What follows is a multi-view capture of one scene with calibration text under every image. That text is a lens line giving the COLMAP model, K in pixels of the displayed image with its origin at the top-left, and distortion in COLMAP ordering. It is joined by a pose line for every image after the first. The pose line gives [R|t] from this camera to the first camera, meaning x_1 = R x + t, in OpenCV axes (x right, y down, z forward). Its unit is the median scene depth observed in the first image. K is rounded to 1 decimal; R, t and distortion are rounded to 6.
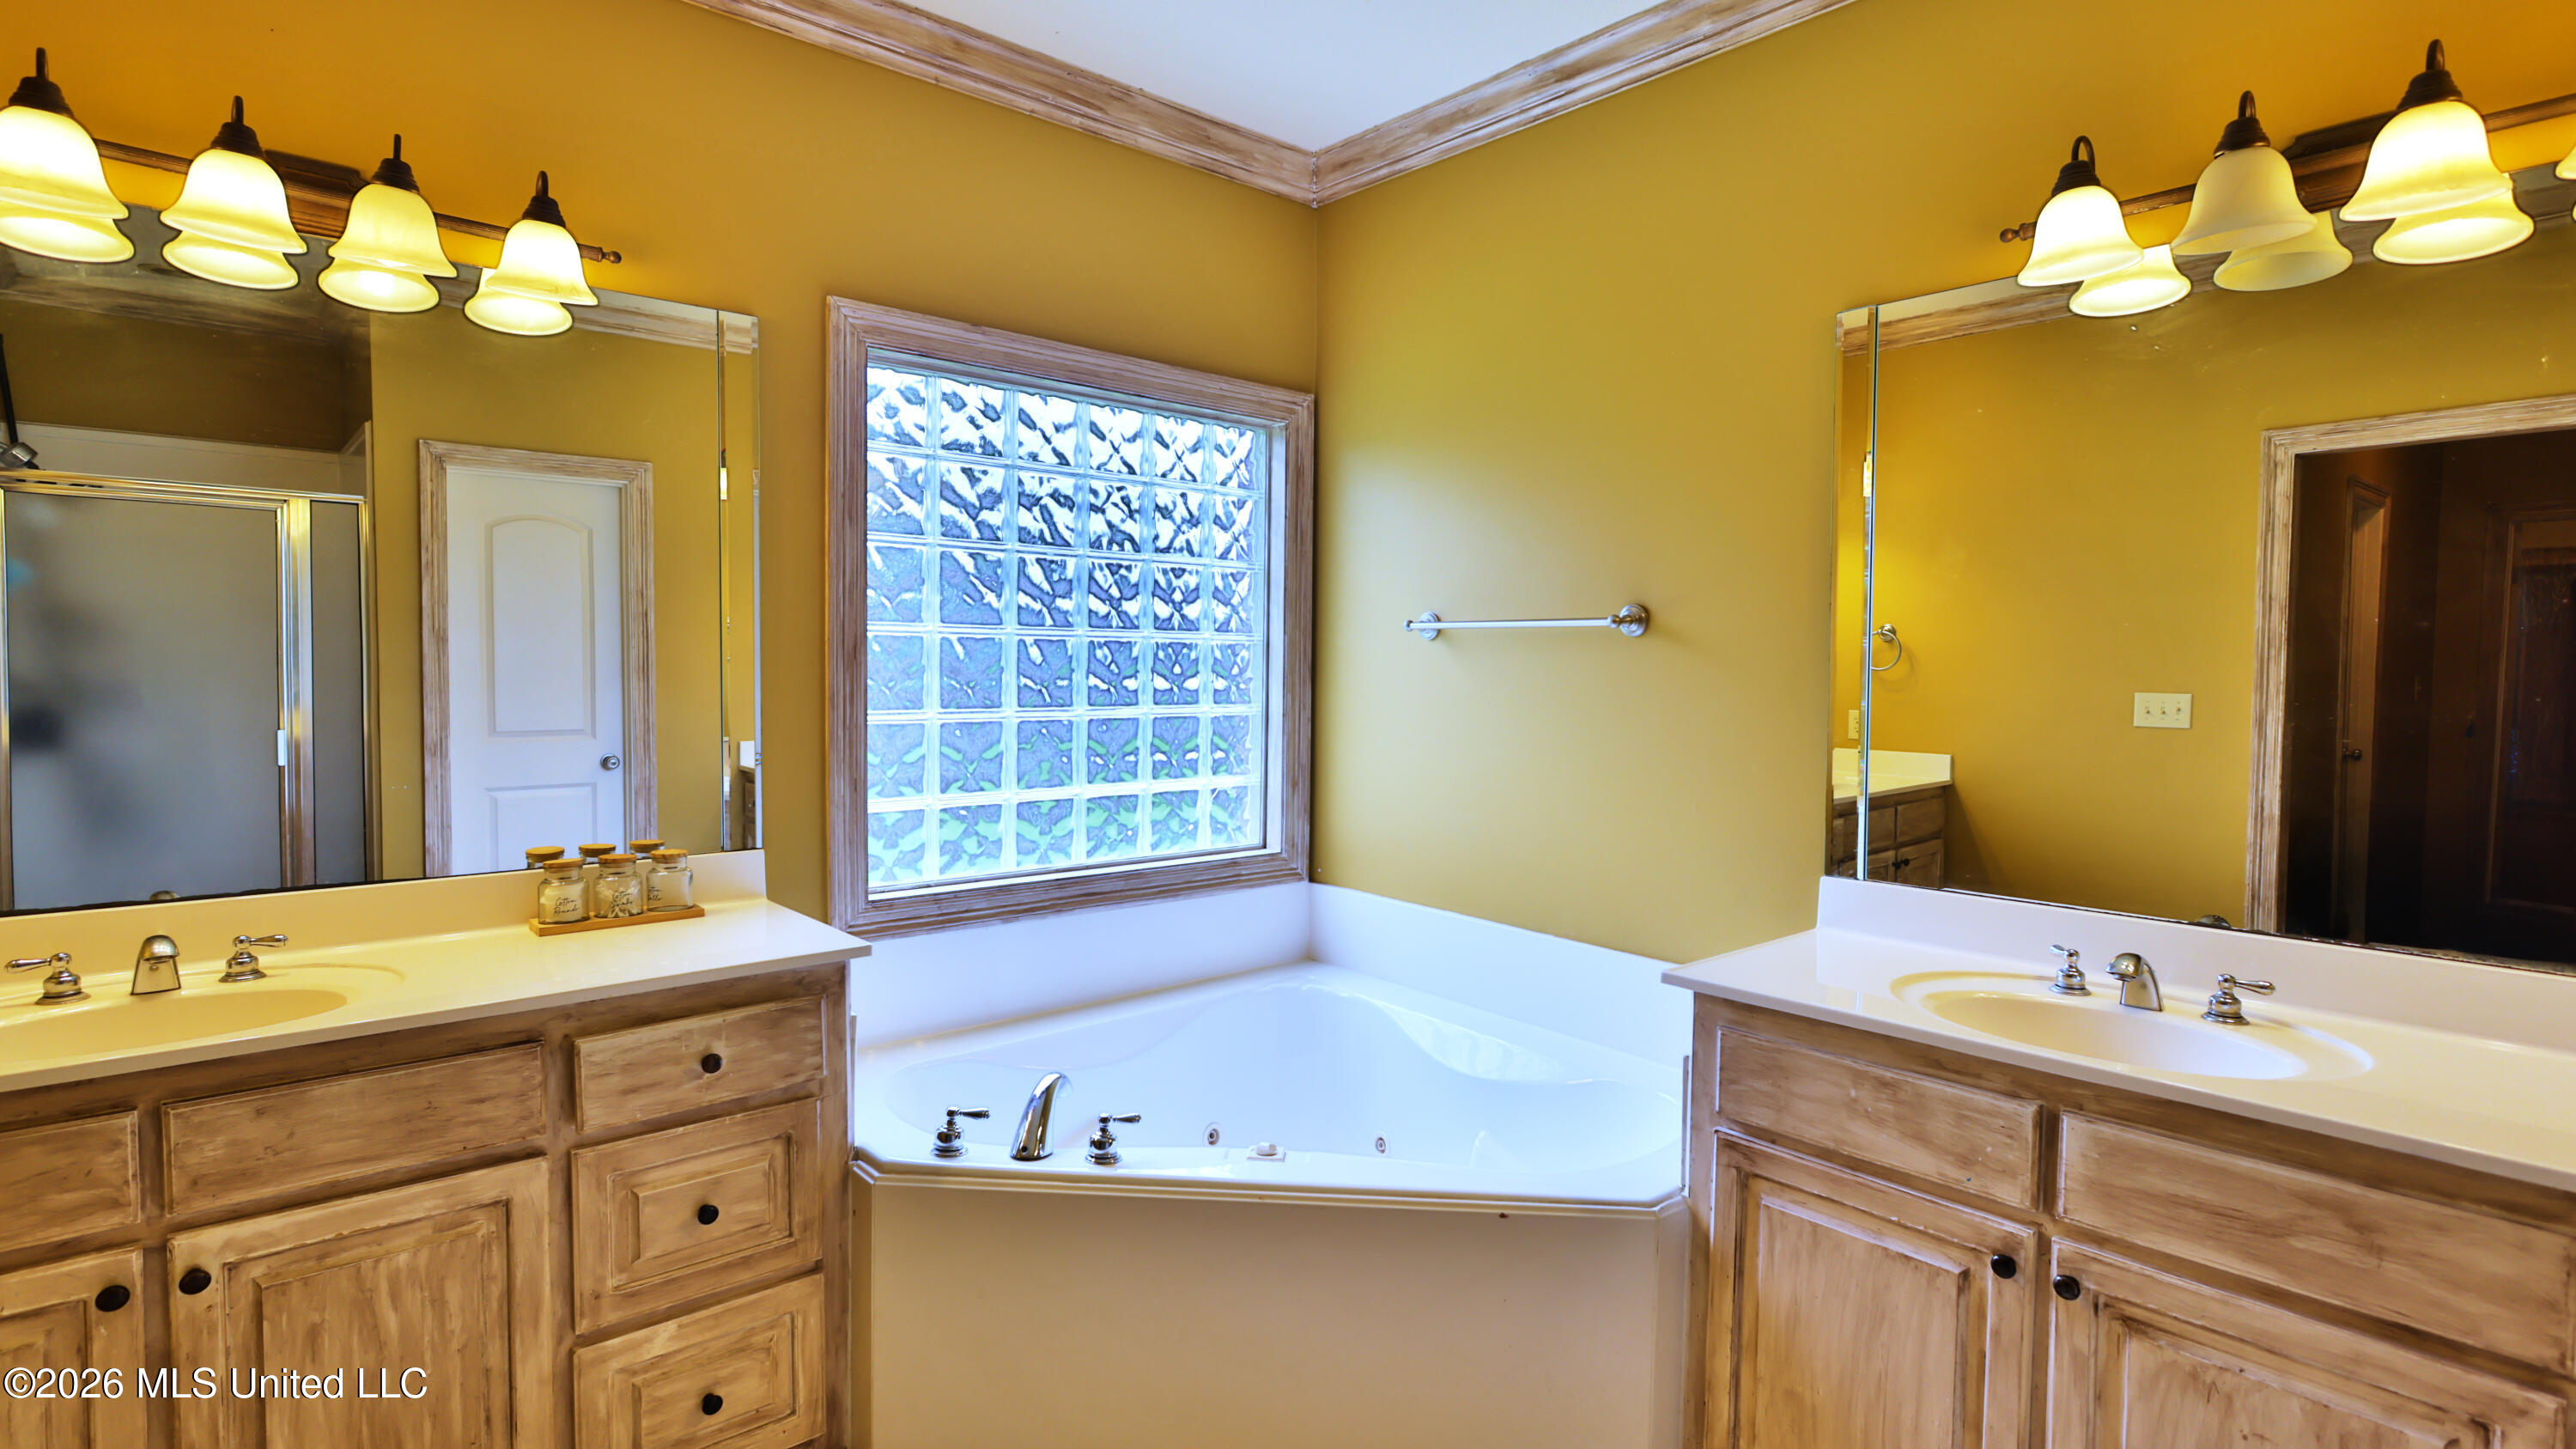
lens RADIAL K [[1254.7, 0, 1285.0], [0, 1254.7, 716.9], [0, 0, 1]] dist [-0.000564, 0.000115]
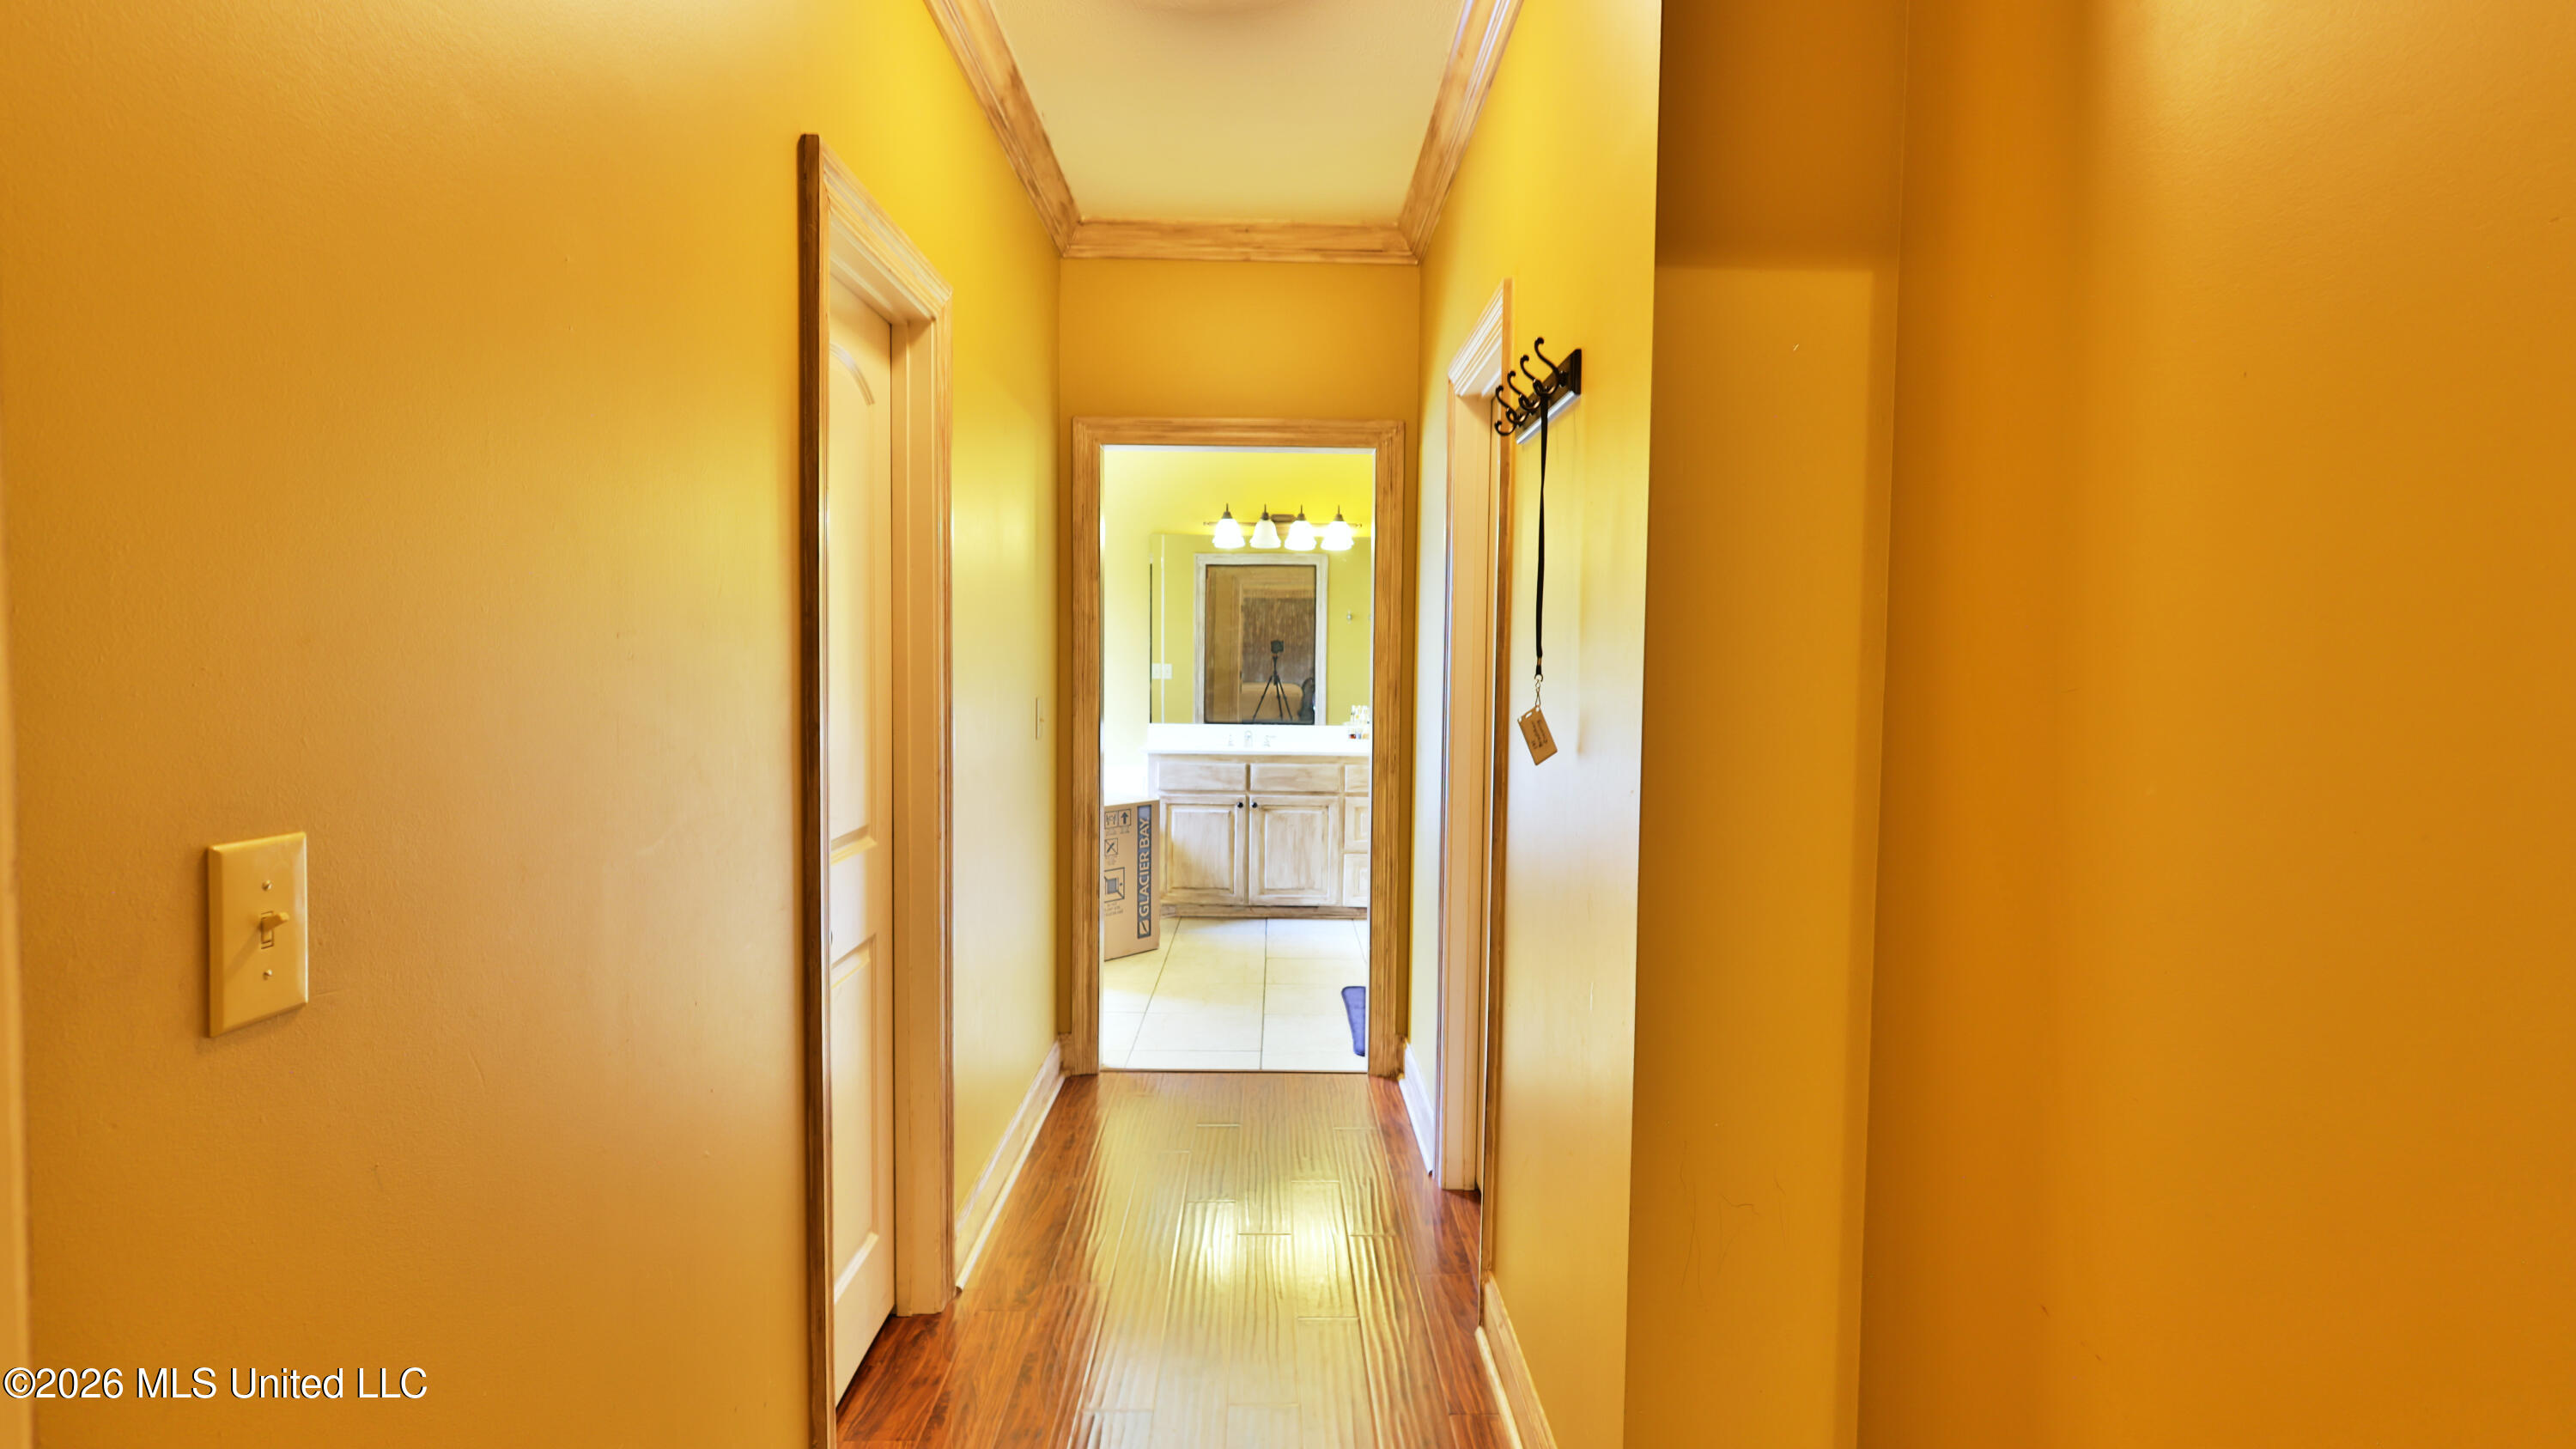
lens RADIAL K [[1254.7, 0, 1285.0], [0, 1254.7, 716.9], [0, 0, 1]] dist [-0.000564, 0.000115]
pose [[0.646593, -0.037367, 0.761919, -2.329388], [0.024468, 0.999302, 0.028245, 0.051948], [-0.762442, 0.000380, 0.647056, -1.660144]]
